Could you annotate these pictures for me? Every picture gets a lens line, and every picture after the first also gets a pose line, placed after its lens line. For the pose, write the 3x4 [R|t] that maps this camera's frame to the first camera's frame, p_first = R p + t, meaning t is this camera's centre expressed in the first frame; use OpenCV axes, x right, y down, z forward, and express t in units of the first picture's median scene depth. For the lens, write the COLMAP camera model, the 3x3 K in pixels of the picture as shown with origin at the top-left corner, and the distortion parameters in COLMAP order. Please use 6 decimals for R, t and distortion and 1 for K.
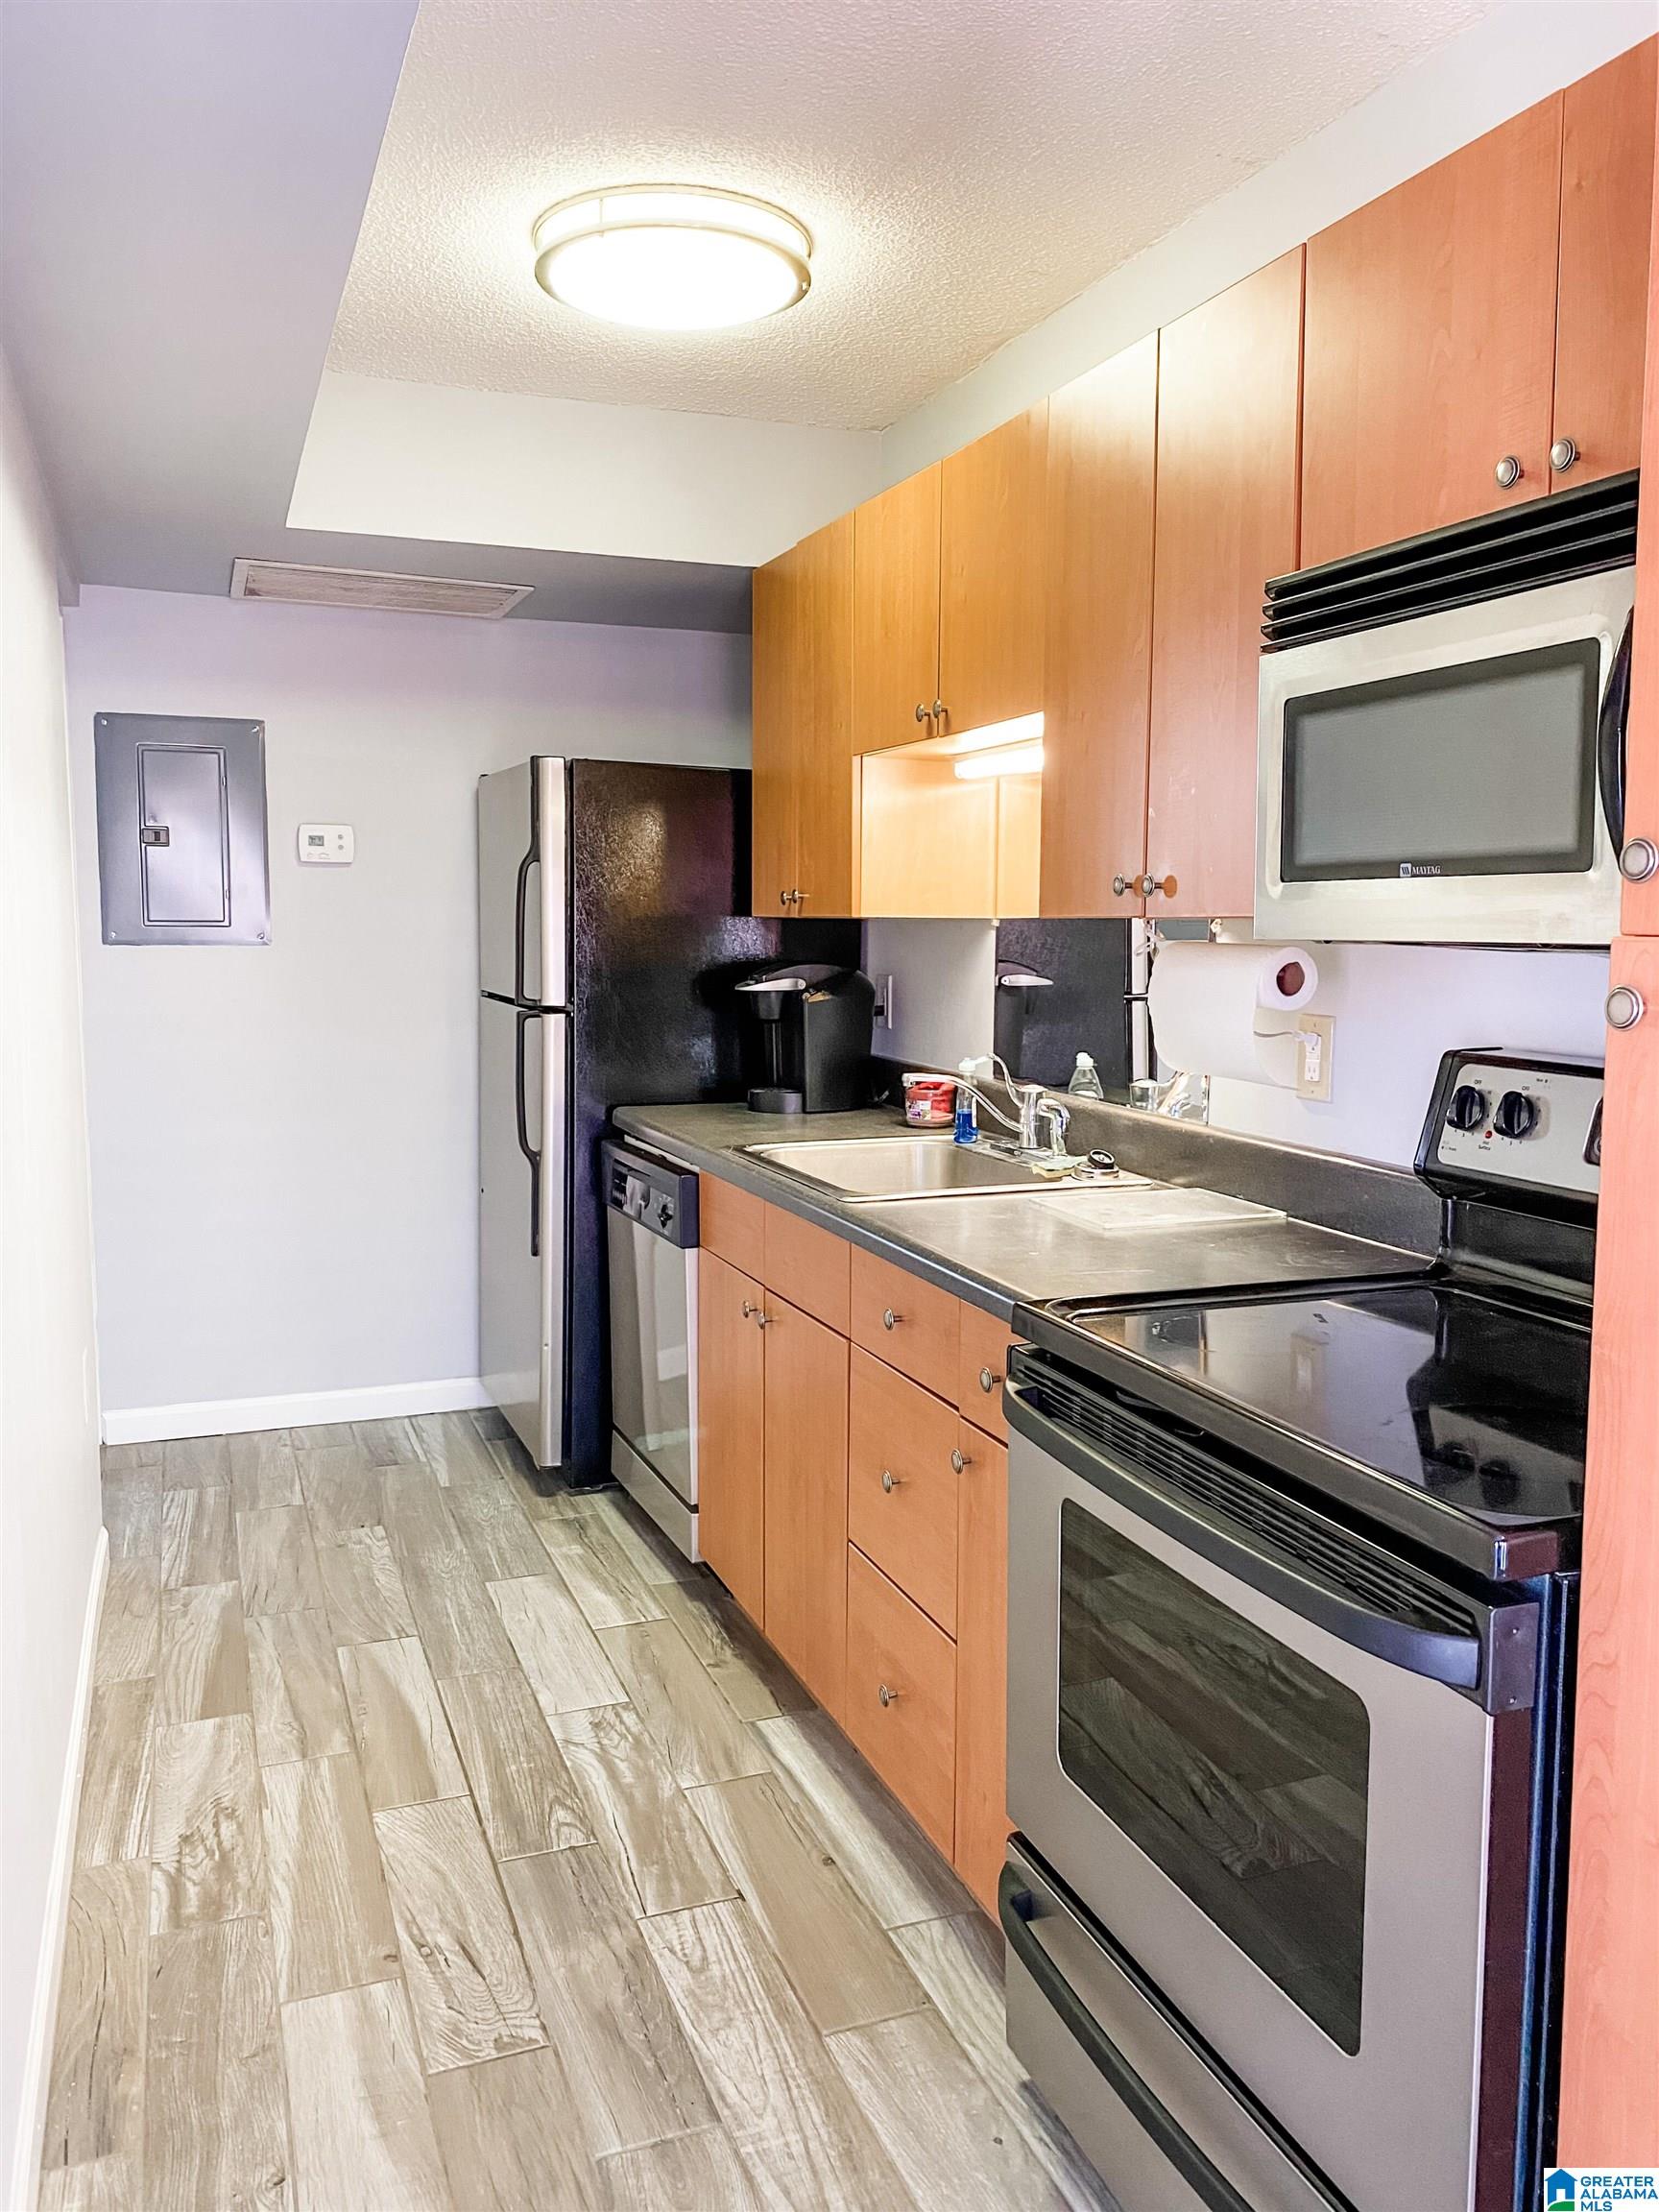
lens RADIAL K [[1672.1, 0, 849.3], [0, 1672.1, 1094.4], [0, 0, 1]] dist [0.004905, -0.012745]
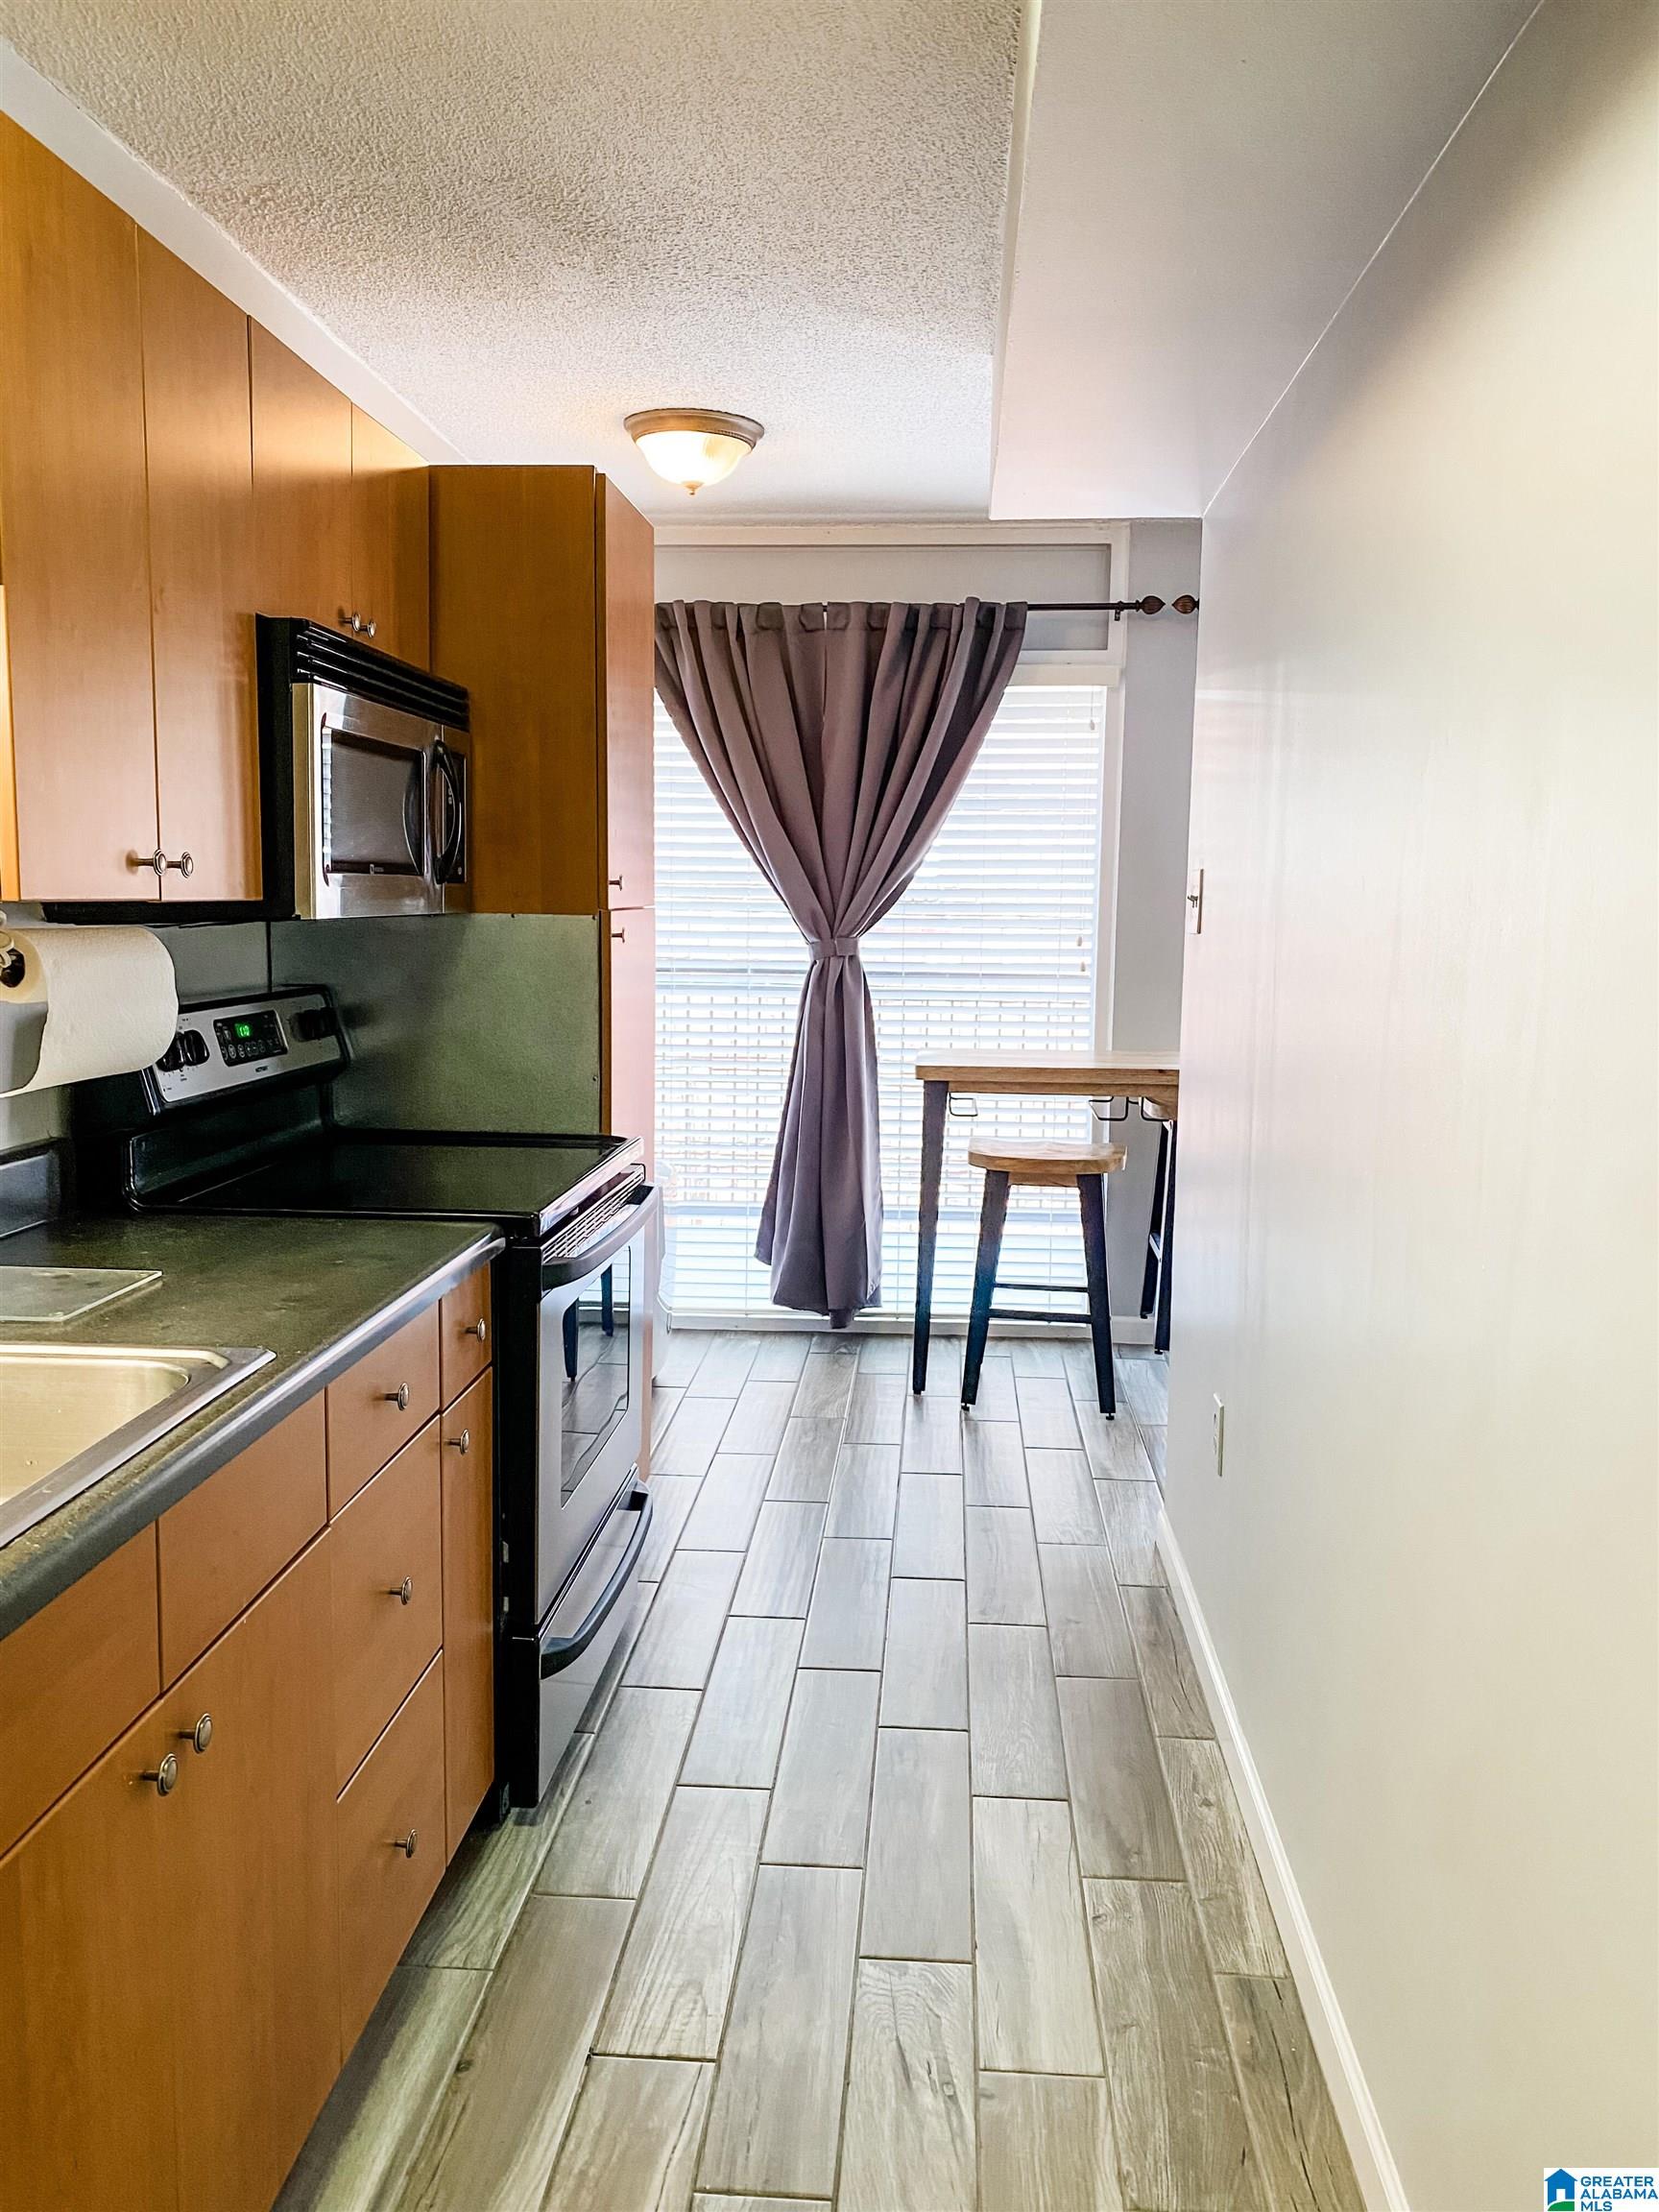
lens RADIAL K [[1672.1, 0, 836.3], [0, 1672.1, 1112.2], [0, 0, 1]] dist [0.004905, -0.012745]
pose [[-0.901995, -0.073766, 0.425398, -0.540472], [0.025401, 0.974523, 0.222845, -0.190582], [-0.430998, 0.211811, -0.877141, 1.699603]]
